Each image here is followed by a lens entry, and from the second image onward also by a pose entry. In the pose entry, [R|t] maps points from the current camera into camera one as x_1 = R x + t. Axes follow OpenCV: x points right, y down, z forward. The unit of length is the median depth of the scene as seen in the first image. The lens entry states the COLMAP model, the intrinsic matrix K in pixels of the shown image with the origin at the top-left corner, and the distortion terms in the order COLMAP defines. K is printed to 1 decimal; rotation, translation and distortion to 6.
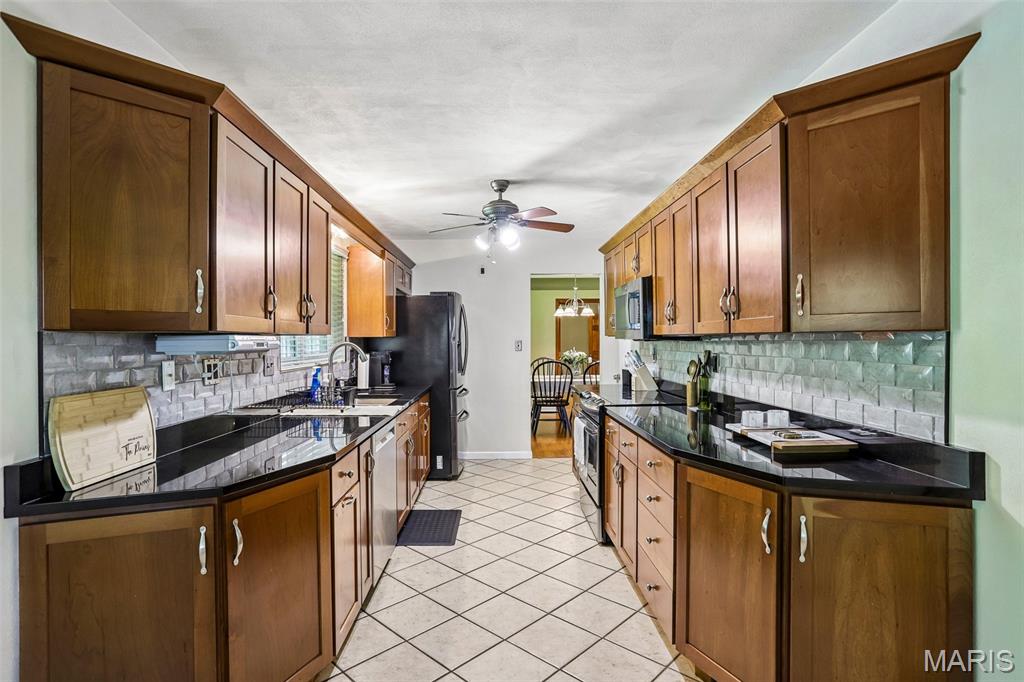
lens RADIAL K [[516.8, 0, 505.9], [0, 516.8, 340.9], [0, 0, 1]] dist [-0.085488, 0.045931]
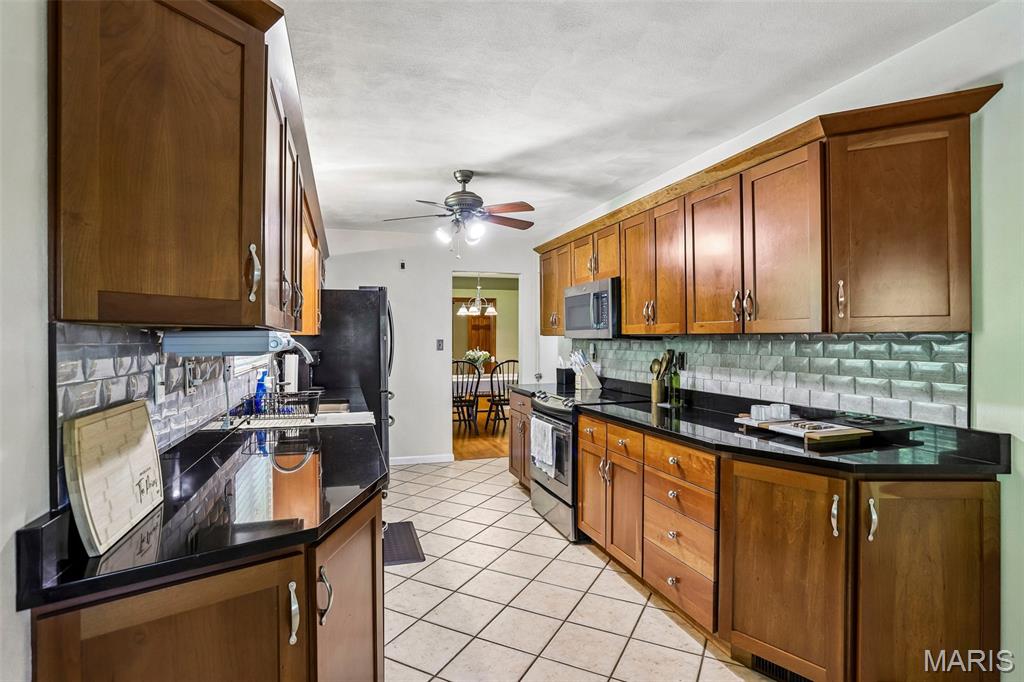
lens RADIAL K [[516.8, 0, 505.9], [0, 516.8, 340.9], [0, 0, 1]] dist [-0.085488, 0.045931]
pose [[0.960121, 0.002892, 0.279569, -0.325869], [-0.003258, 0.999994, 0.000845, 0.001459], [-0.279565, -0.001723, 0.960125, 0.112617]]
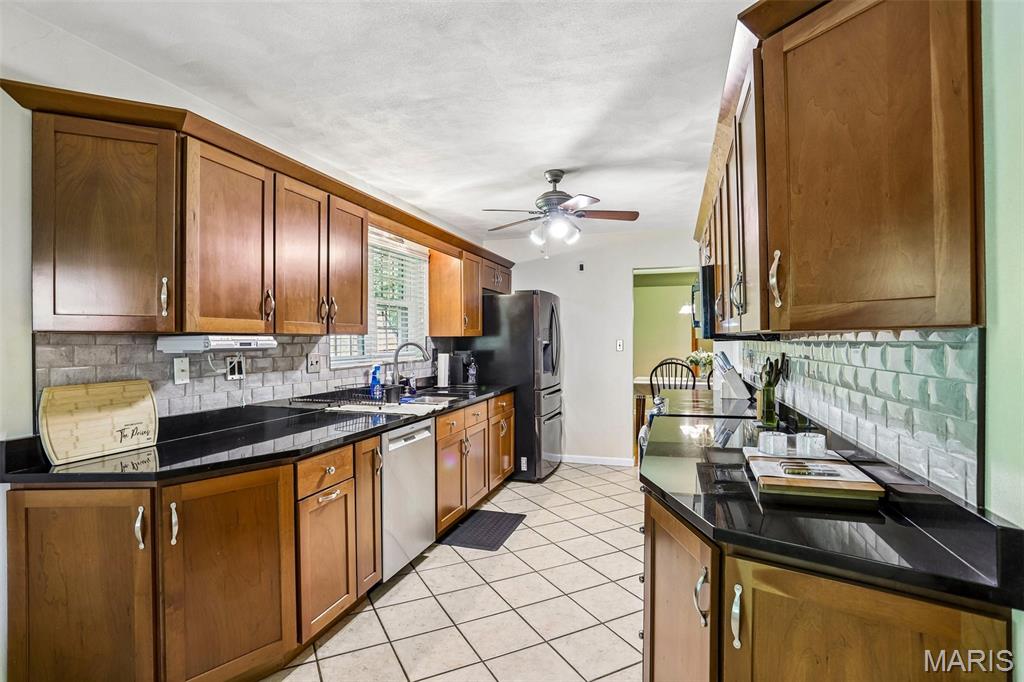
lens RADIAL K [[512.8, 0, 504.4], [0, 512.8, 340.4], [0, 0, 1]] dist [-0.079912, 0.040544]
pose [[0.944641, 0.001389, -0.328103, 0.338709], [-0.001048, 0.999999, 0.001215, -0.002297], [0.328104, -0.000804, 0.944641, 0.140209]]
